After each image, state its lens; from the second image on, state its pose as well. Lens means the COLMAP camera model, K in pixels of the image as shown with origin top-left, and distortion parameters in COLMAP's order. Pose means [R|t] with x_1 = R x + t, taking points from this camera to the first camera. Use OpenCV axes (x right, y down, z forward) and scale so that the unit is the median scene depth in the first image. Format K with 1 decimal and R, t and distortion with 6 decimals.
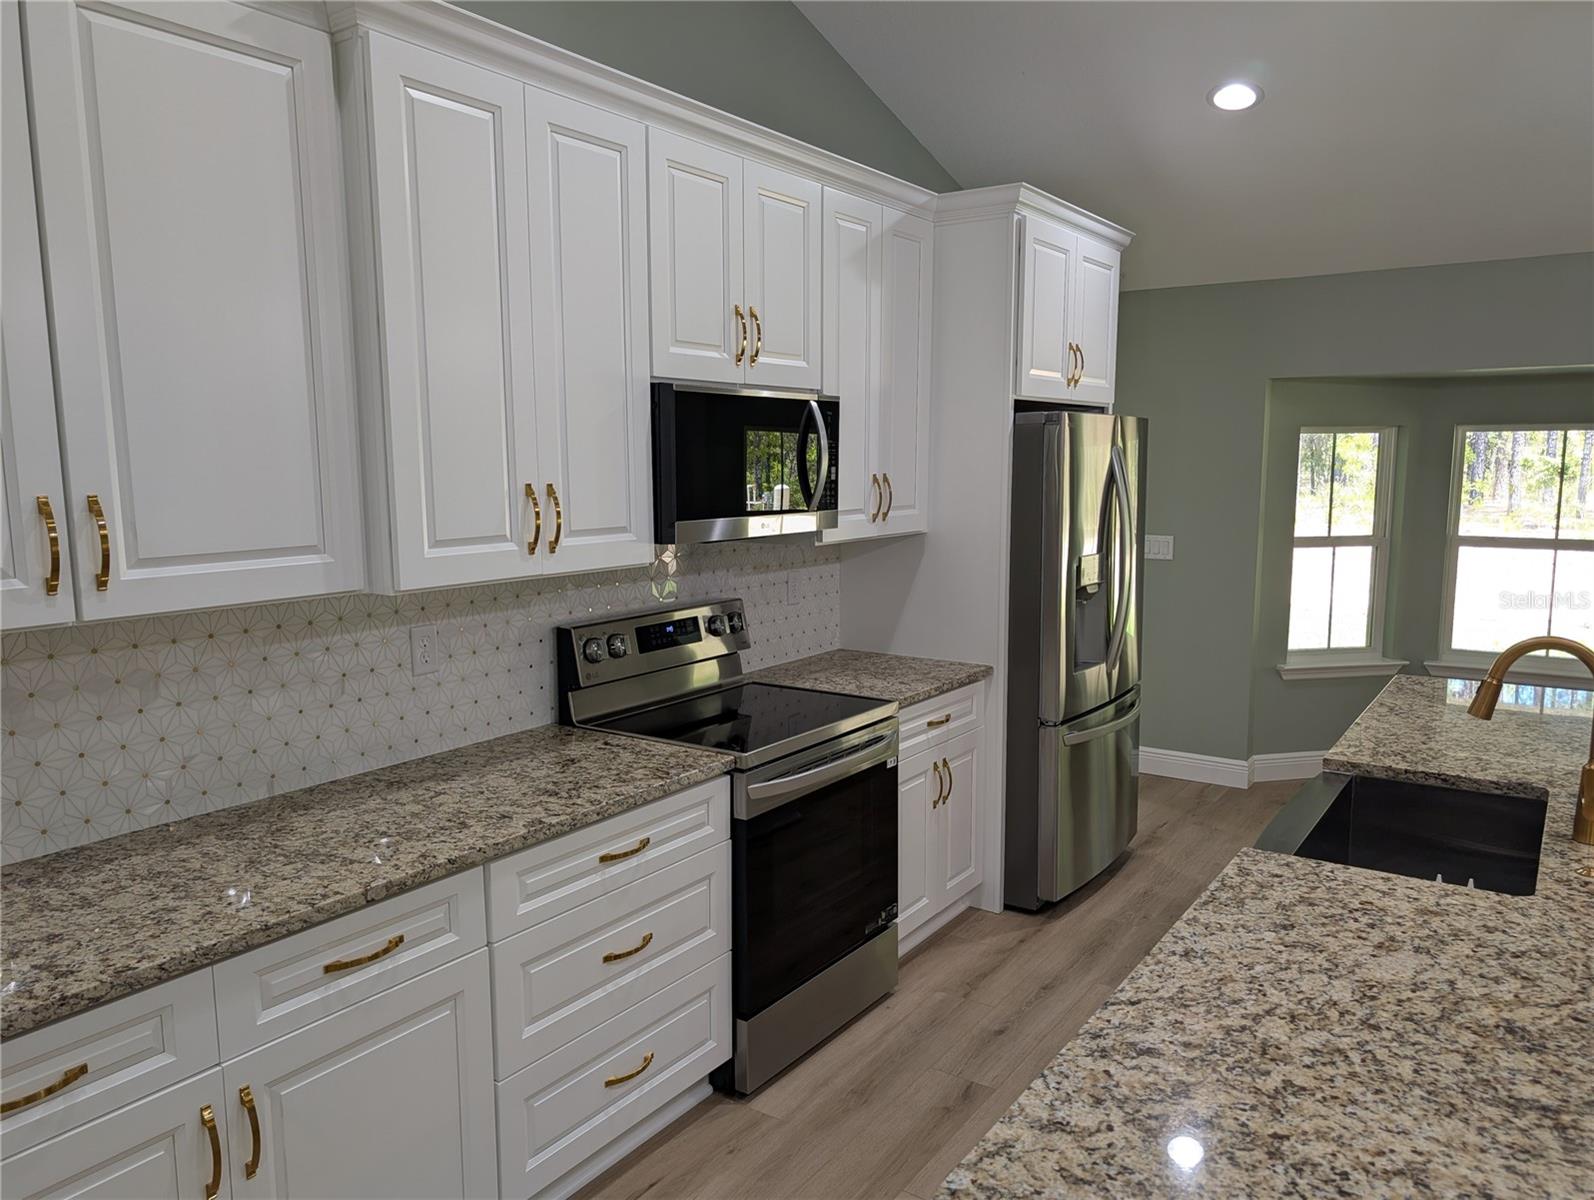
lens RADIAL K [[1146.1, 0, 784.6], [0, 1146.1, 606.0], [0, 0, 1]] dist [0.028333, -0.023431]
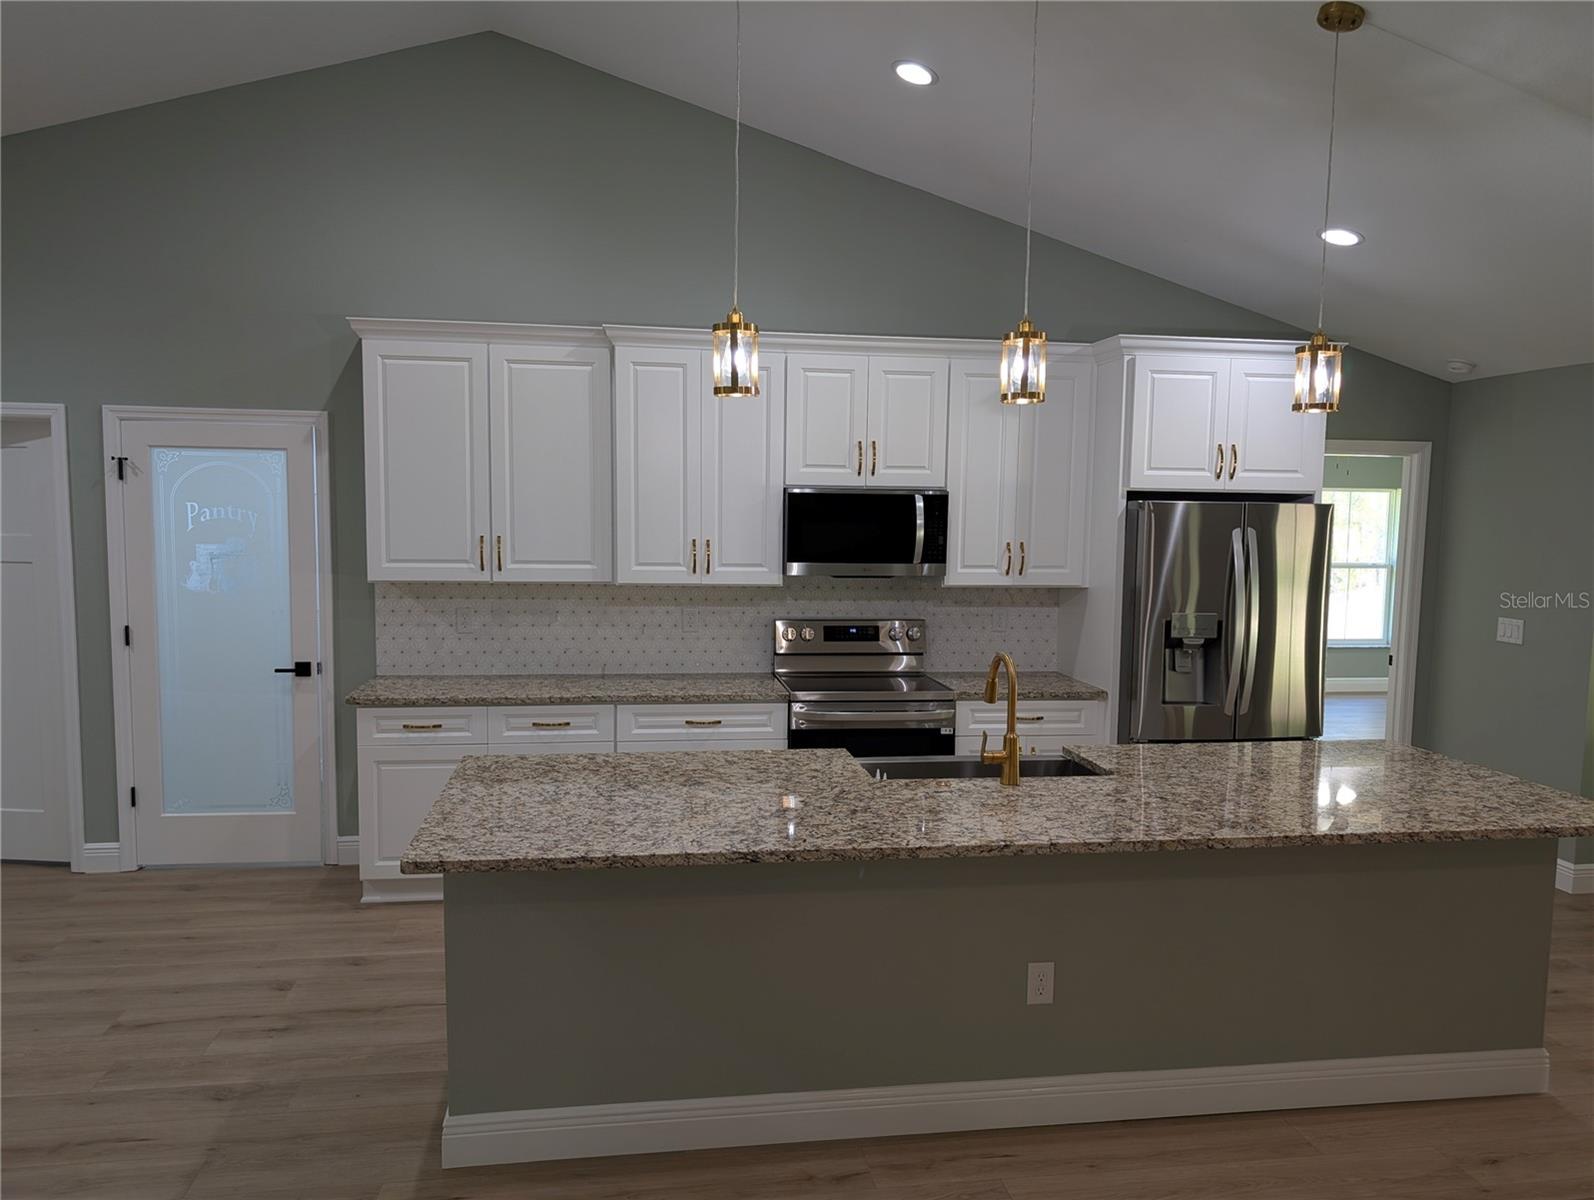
lens RADIAL K [[1146.1, 0, 802.5], [0, 1146.1, 601.7], [0, 0, 1]] dist [0.028333, -0.023431]
pose [[0.693870, 0.073430, -0.716346, 1.388136], [-0.112752, 0.993596, -0.007364, -0.000992], [0.711218, 0.085879, 0.697706, -0.282590]]
